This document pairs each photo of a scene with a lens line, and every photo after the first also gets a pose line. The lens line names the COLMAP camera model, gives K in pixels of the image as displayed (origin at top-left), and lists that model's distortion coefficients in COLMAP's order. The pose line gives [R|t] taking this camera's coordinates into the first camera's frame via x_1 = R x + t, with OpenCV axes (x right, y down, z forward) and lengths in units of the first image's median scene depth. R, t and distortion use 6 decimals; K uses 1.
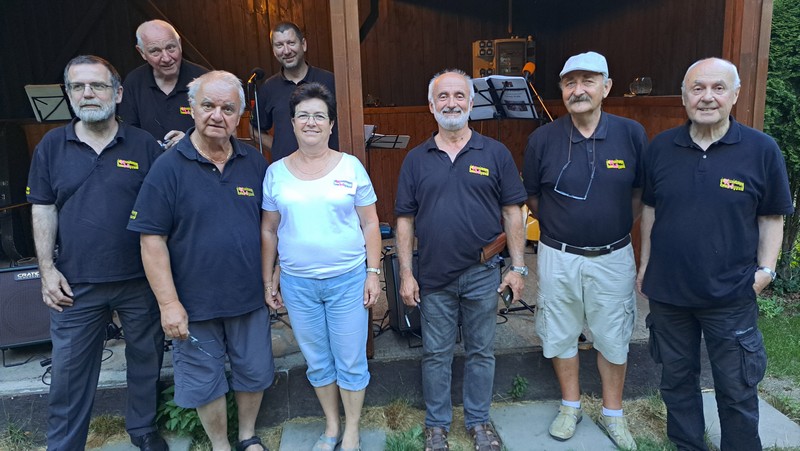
lens RADIAL K [[567.5, 0, 405.2], [0, 567.5, 223.3], [0, 0, 1]] dist [0.085151, -0.078551]
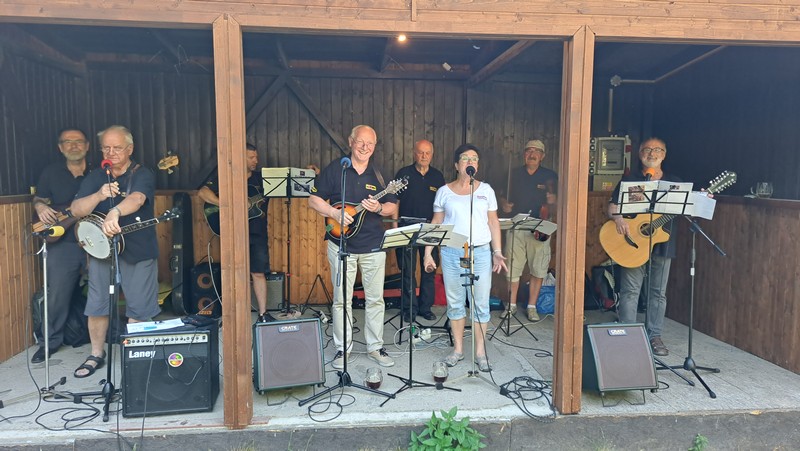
lens RADIAL K [[566.8, 0, 402.9], [0, 566.8, 227.9], [0, 0, 1]] dist [0.077617, -0.063067]
pose [[0.999116, 0.041984, 0.002047, -0.356687], [-0.041518, 0.993287, -0.107967, -0.001441], [-0.006566, 0.107787, 0.994152, -0.181401]]
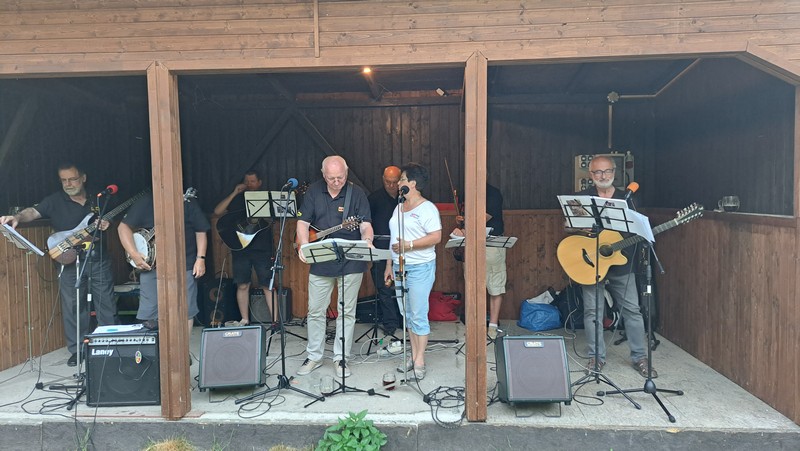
lens RADIAL K [[566.8, 0, 402.9], [0, 566.8, 227.9], [0, 0, 1]] dist [0.077617, -0.063067]
pose [[0.983660, 0.031252, -0.177305, -0.021706], [-0.056862, 0.988339, -0.141253, 0.008132], [0.170823, 0.149027, 0.973966, -0.231040]]
